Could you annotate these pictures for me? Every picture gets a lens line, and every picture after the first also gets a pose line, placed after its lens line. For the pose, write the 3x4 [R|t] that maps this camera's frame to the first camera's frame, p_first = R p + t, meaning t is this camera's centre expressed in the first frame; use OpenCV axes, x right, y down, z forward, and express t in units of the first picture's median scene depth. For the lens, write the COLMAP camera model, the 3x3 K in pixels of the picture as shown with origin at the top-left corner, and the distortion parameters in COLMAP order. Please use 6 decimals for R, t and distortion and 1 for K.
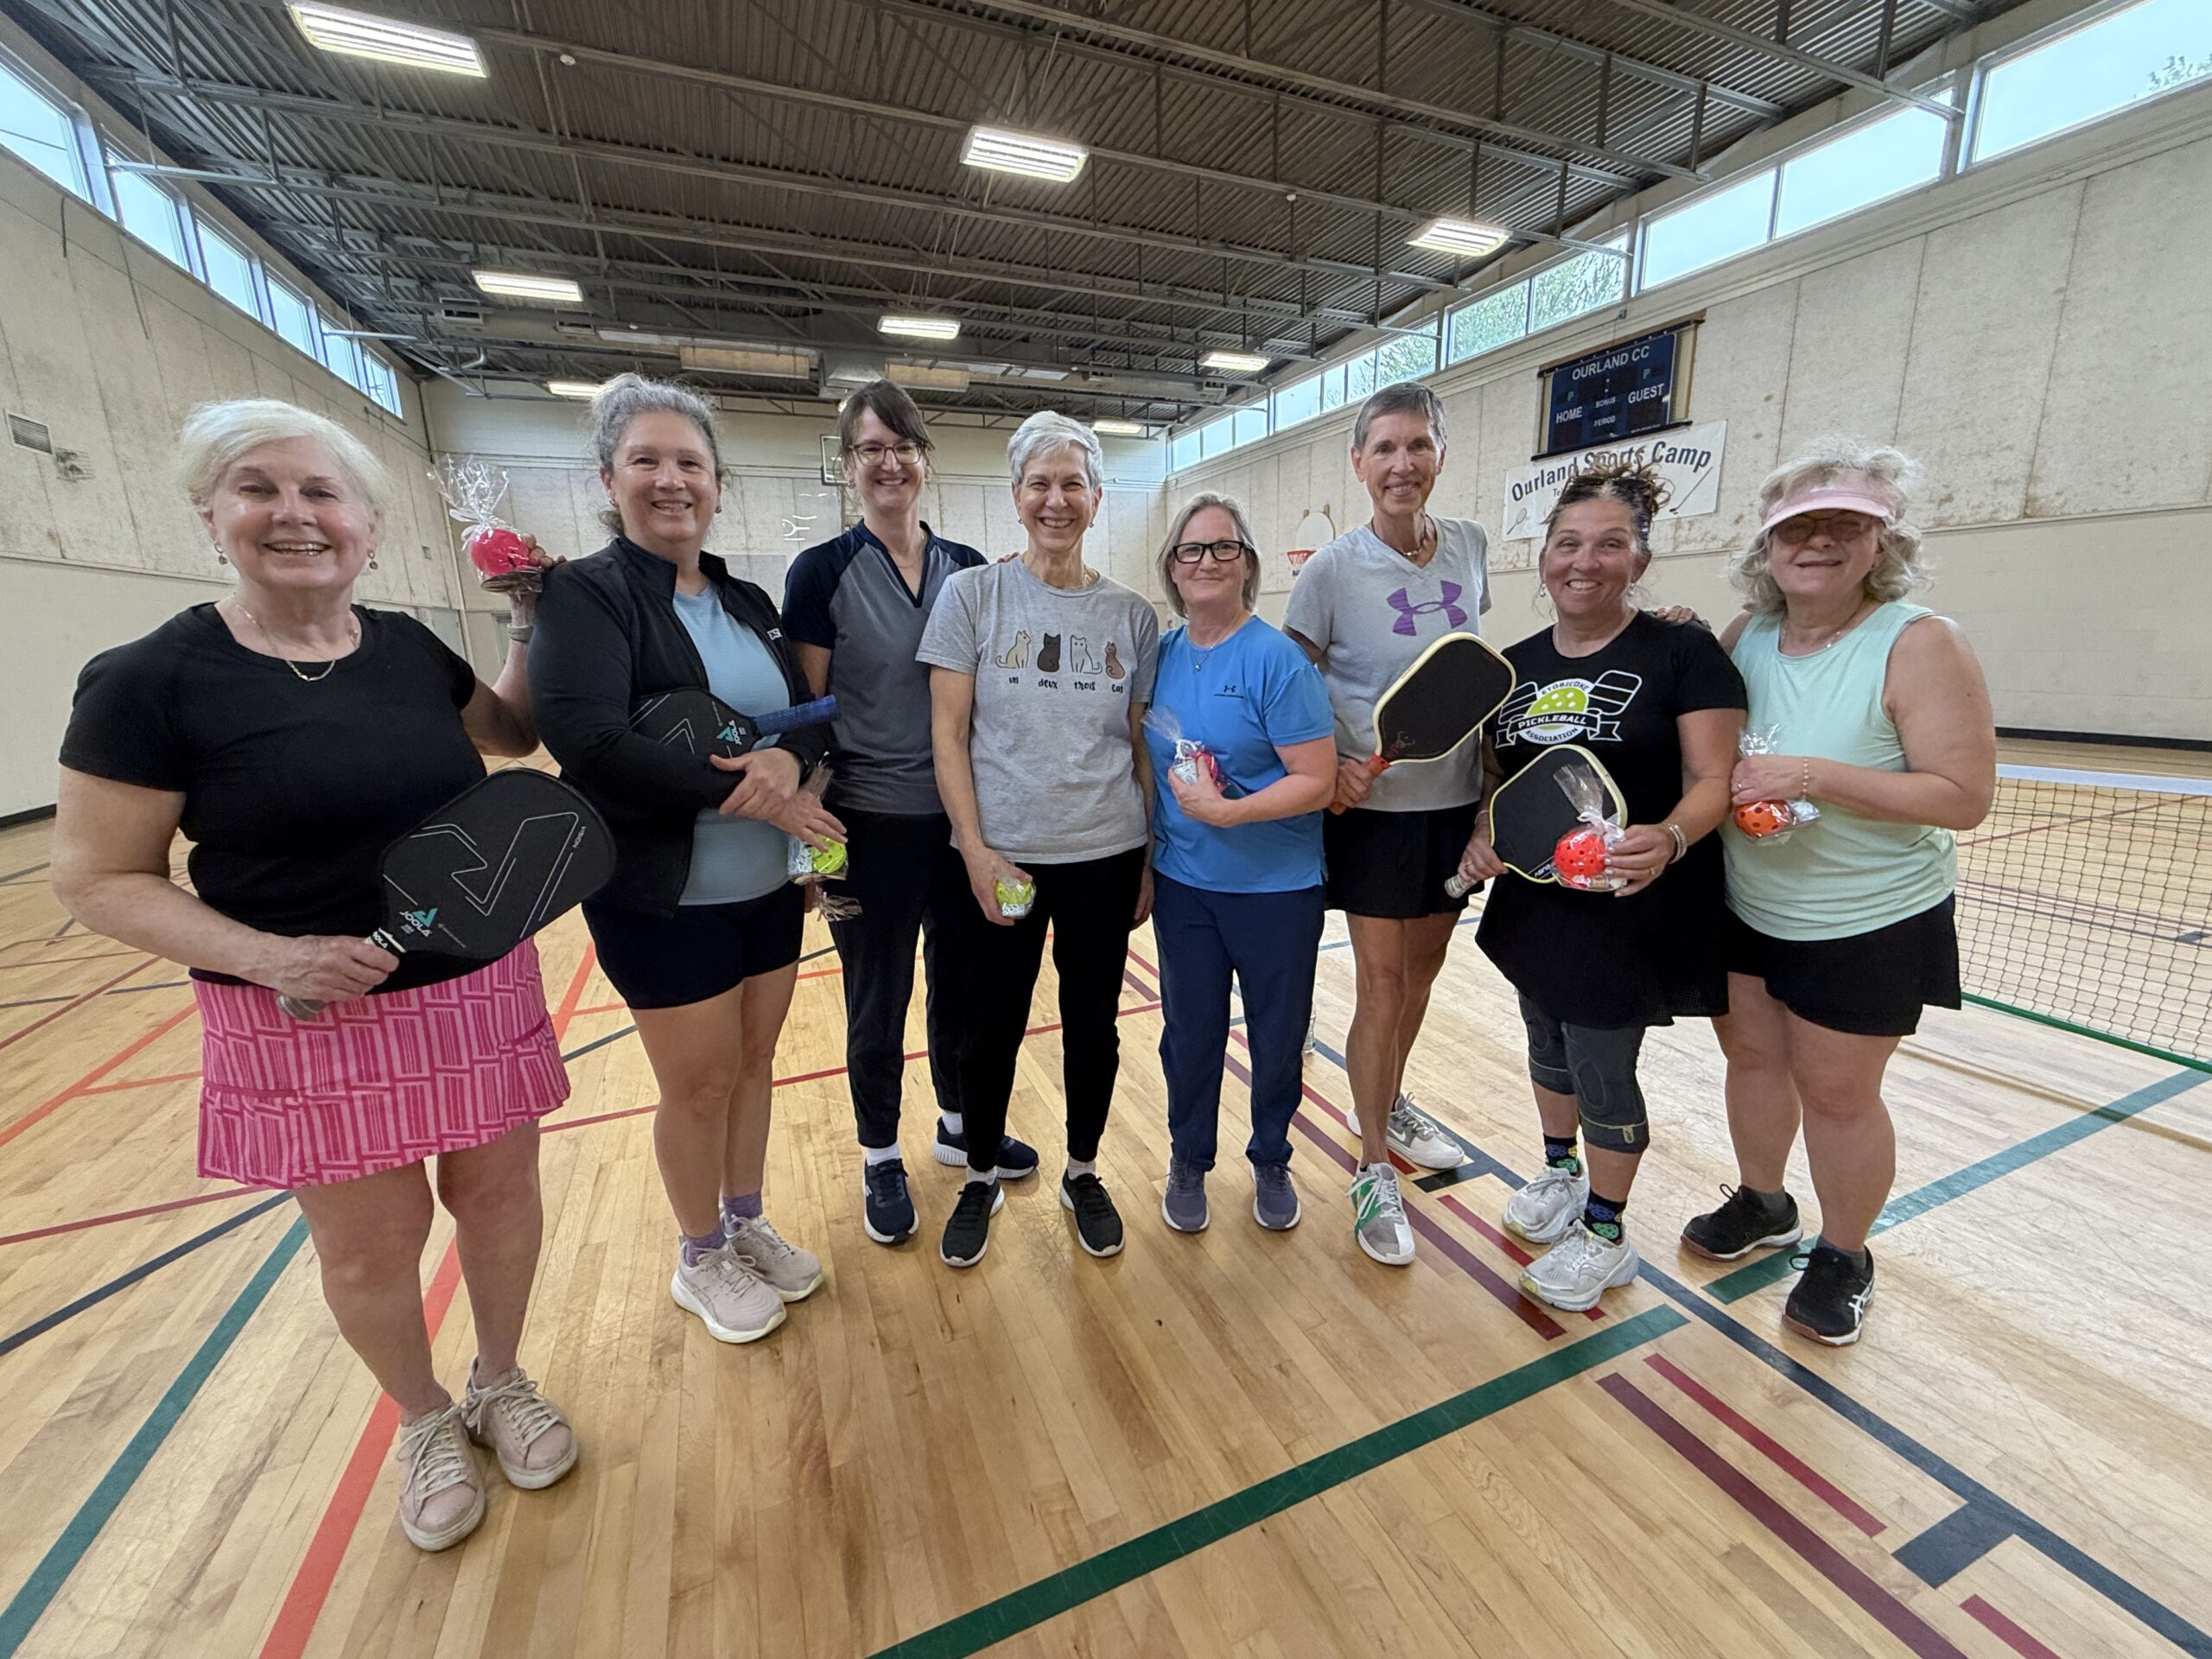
lens RADIAL K [[883.0, 0, 1106.0], [0, 883.0, 829.5], [0, 0, 1]] dist [0.000881, -0.002107]
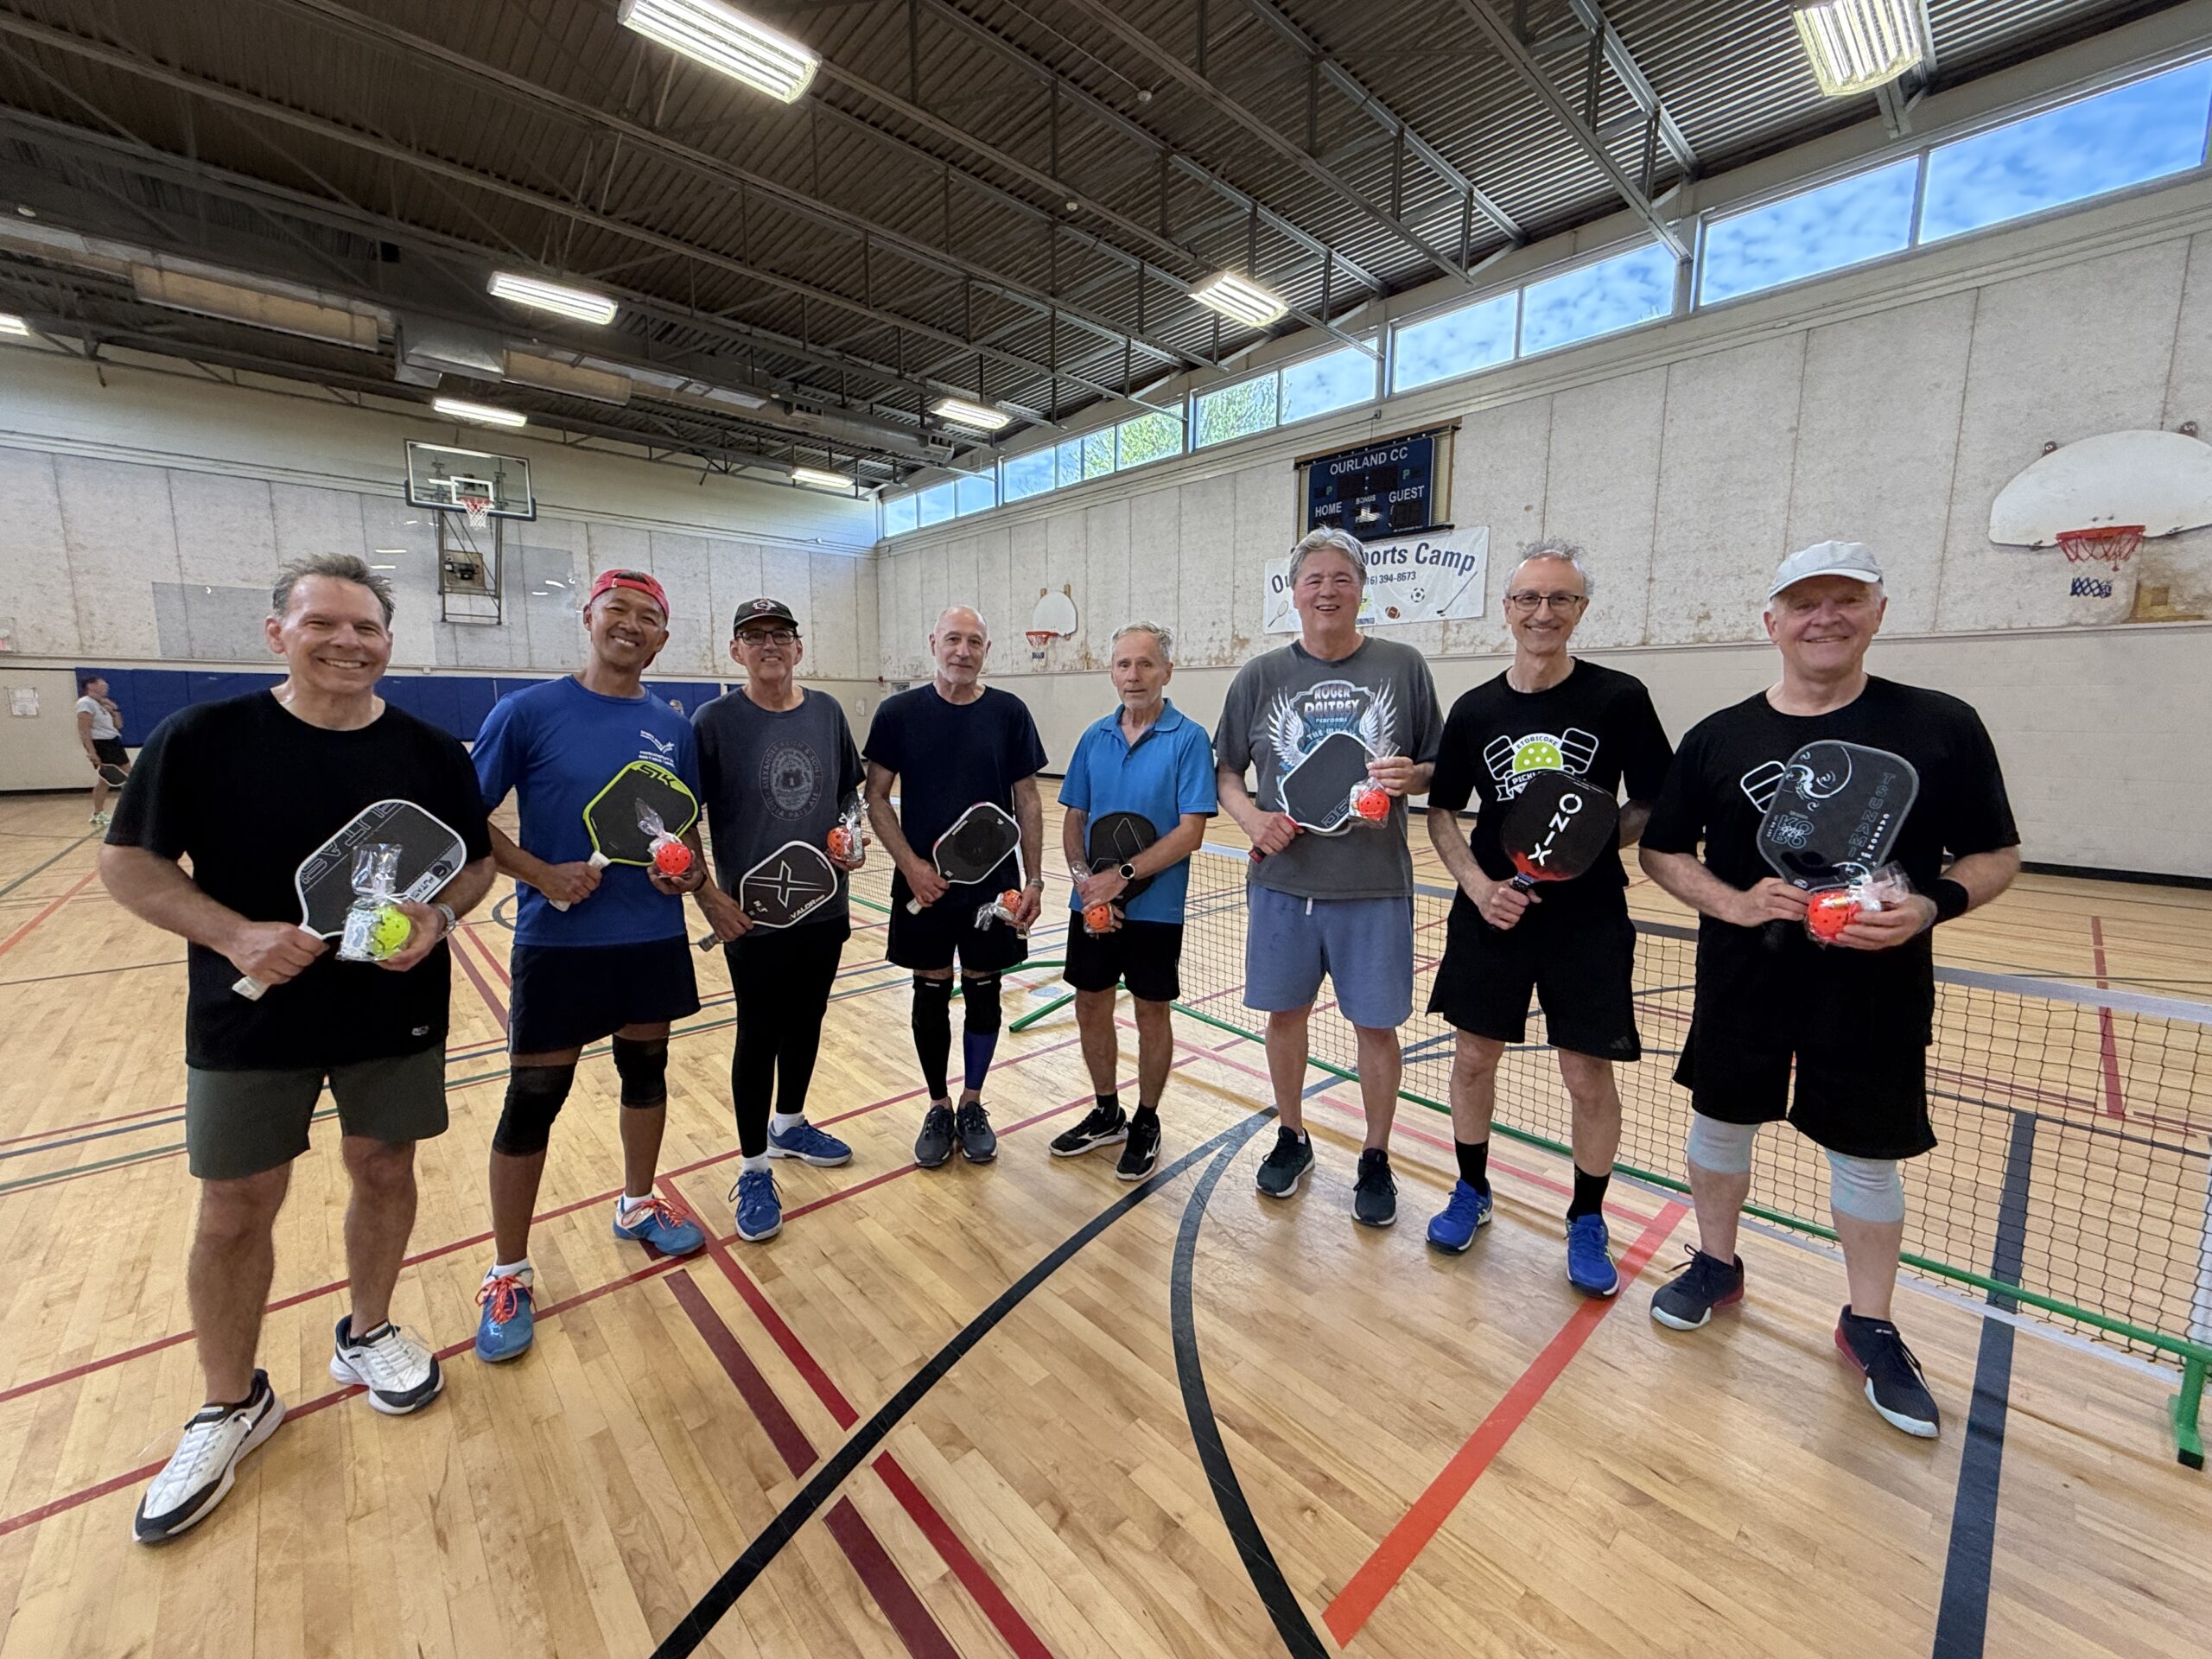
lens RADIAL K [[883.0, 0, 1106.0], [0, 883.0, 829.5], [0, 0, 1]] dist [0.000881, -0.002107]
pose [[0.941667, -0.014244, 0.336243, -0.035427], [0.043317, 0.995923, -0.079121, -0.056715], [-0.333745, 0.089071, 0.938446, 0.212735]]
